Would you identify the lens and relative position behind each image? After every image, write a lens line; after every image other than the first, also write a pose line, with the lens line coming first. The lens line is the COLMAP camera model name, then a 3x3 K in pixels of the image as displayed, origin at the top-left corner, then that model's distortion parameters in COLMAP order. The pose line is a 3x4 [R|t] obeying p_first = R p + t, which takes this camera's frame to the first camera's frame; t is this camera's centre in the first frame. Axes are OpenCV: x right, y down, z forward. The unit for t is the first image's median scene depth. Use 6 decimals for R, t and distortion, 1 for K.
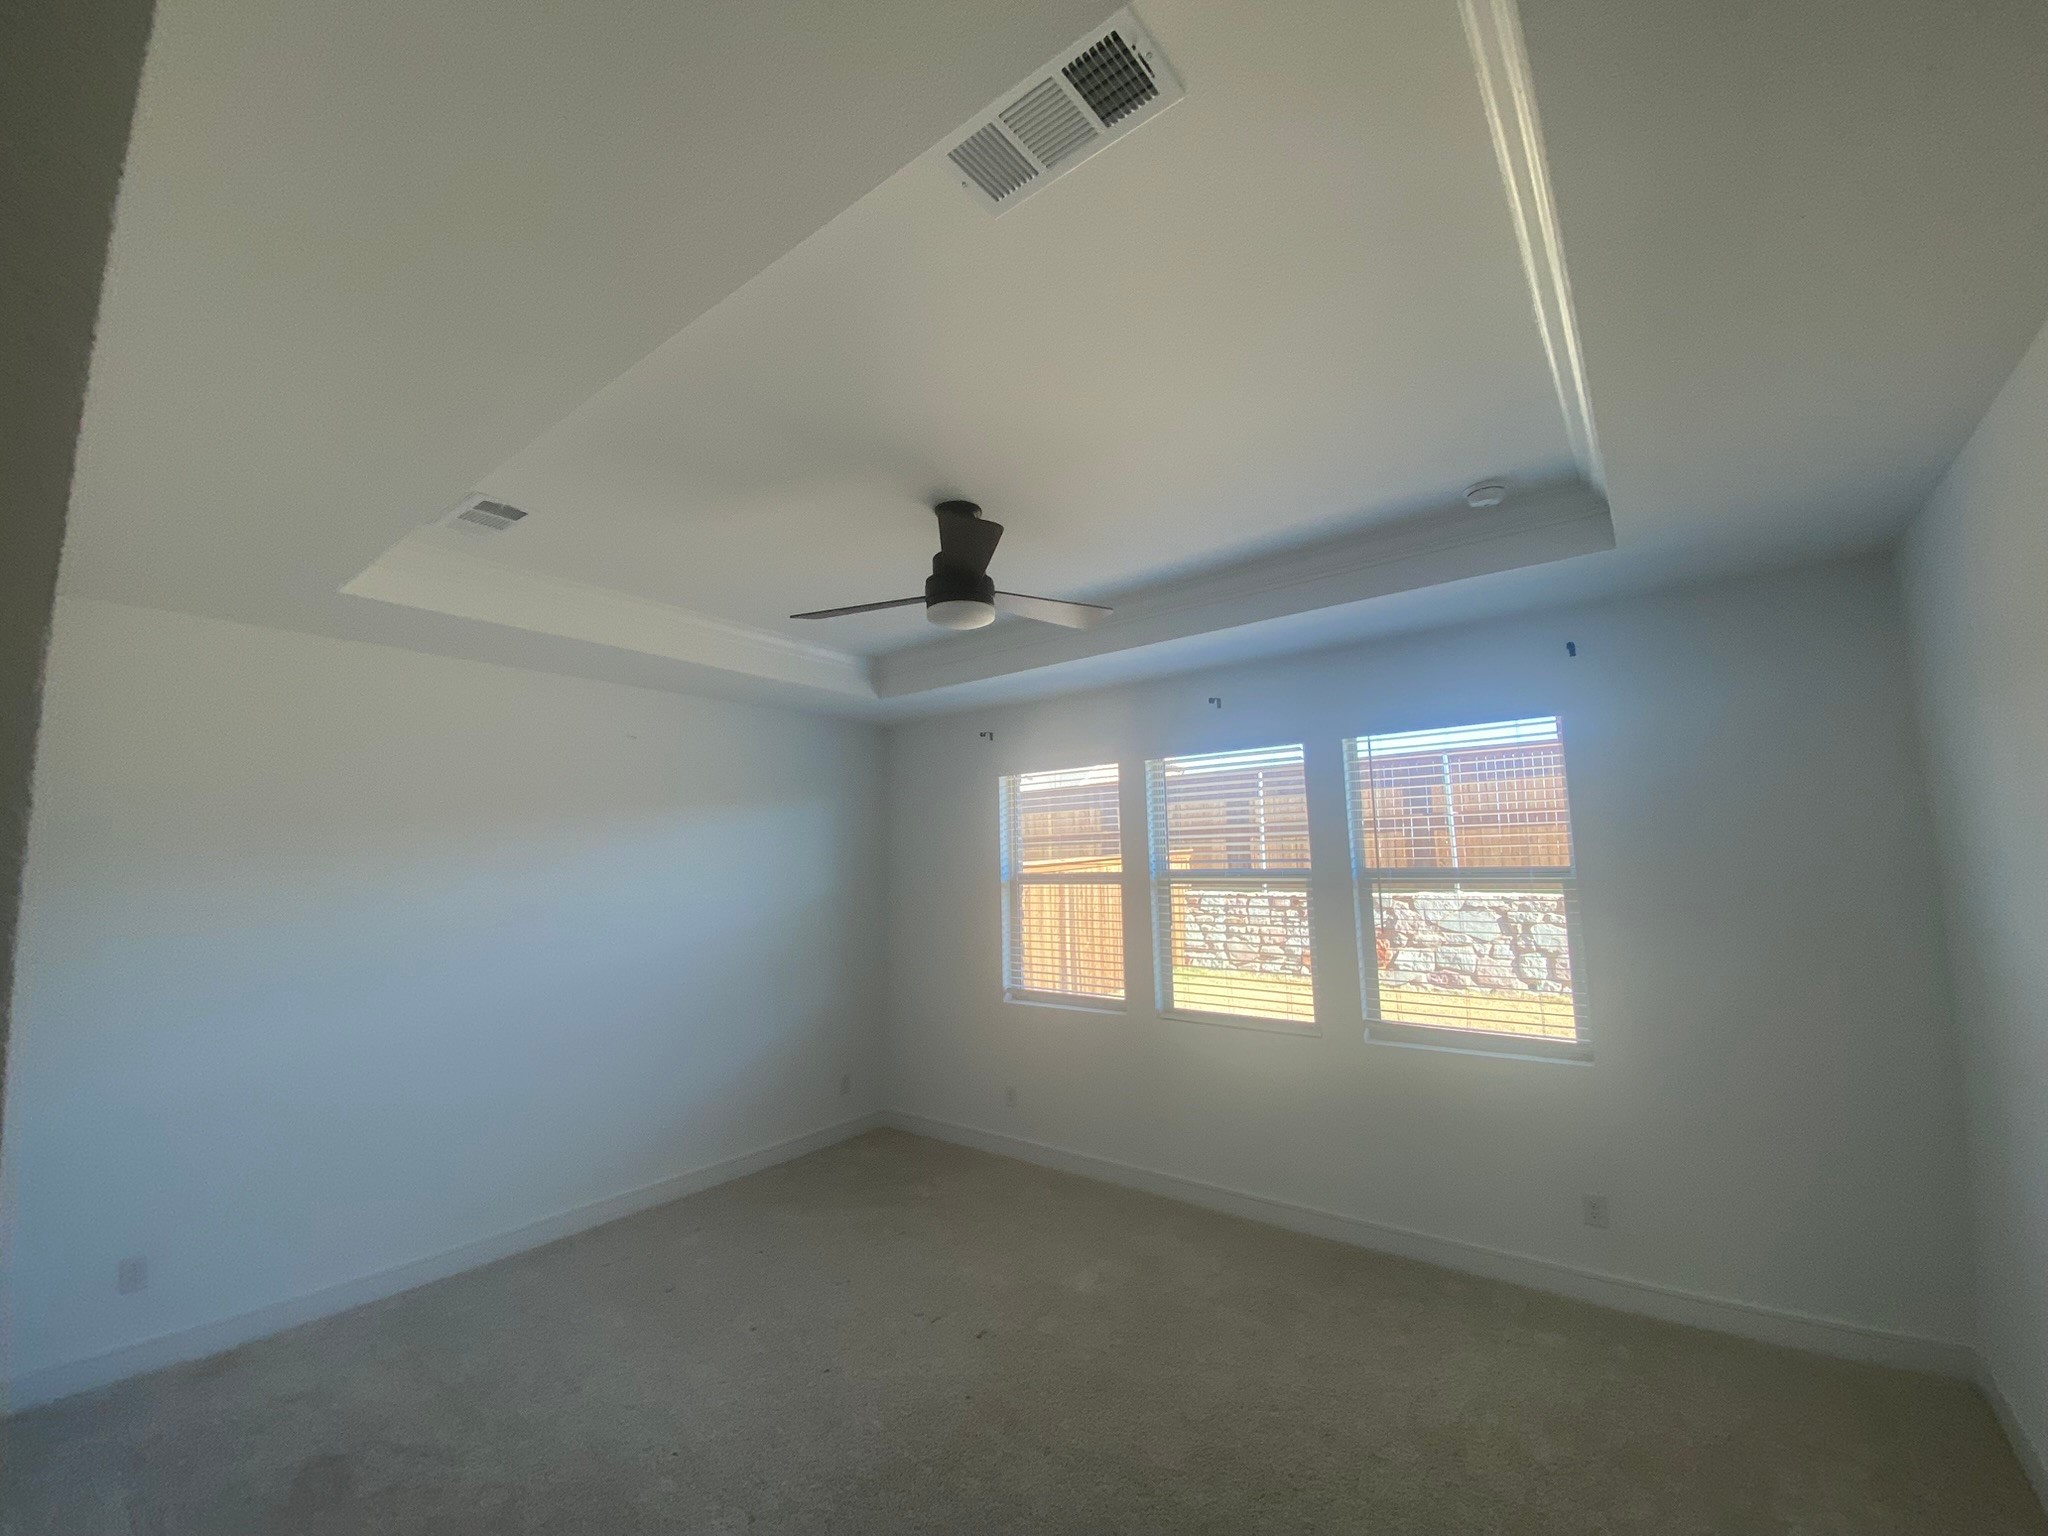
lens RADIAL K [[828.1, 0, 1024.0], [0, 828.1, 768.0], [0, 0, 1]] dist [0.000124, 0.000000]
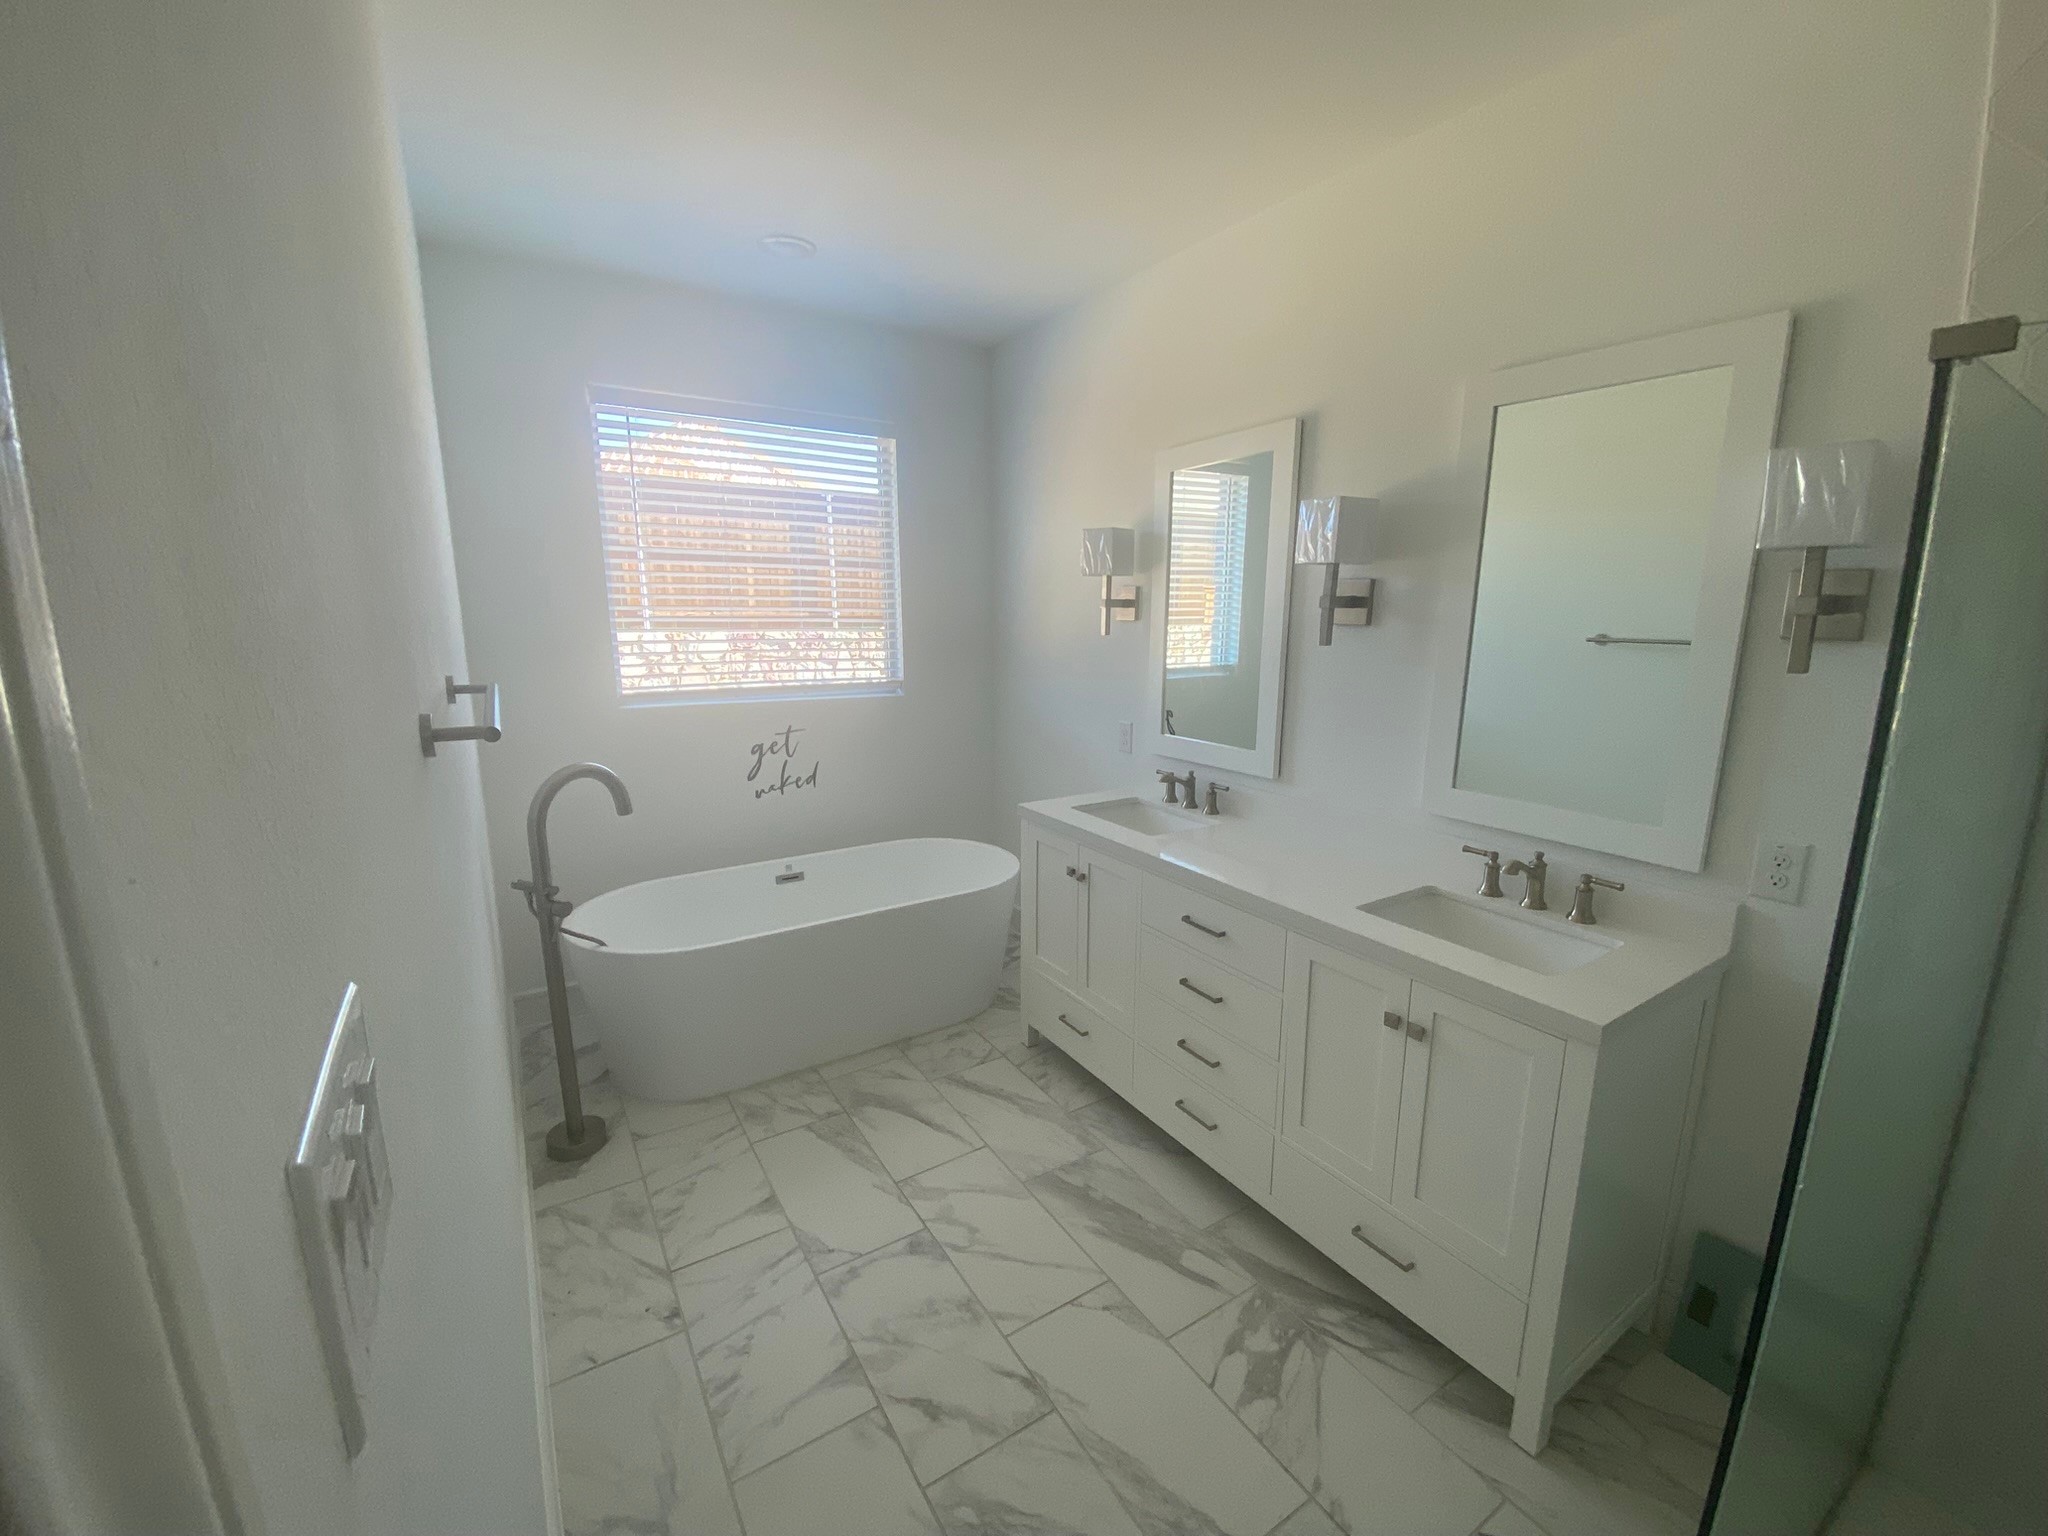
lens RADIAL K [[828.1, 0, 1024.0], [0, 828.1, 768.0], [0, 0, 1]] dist [0.000124, 0.000000]
pose [[0.324270, -0.169500, 0.930655, -0.495993], [-0.129016, 0.966698, 0.221018, 0.063424], [-0.937125, -0.191739, 0.291603, 0.501624]]
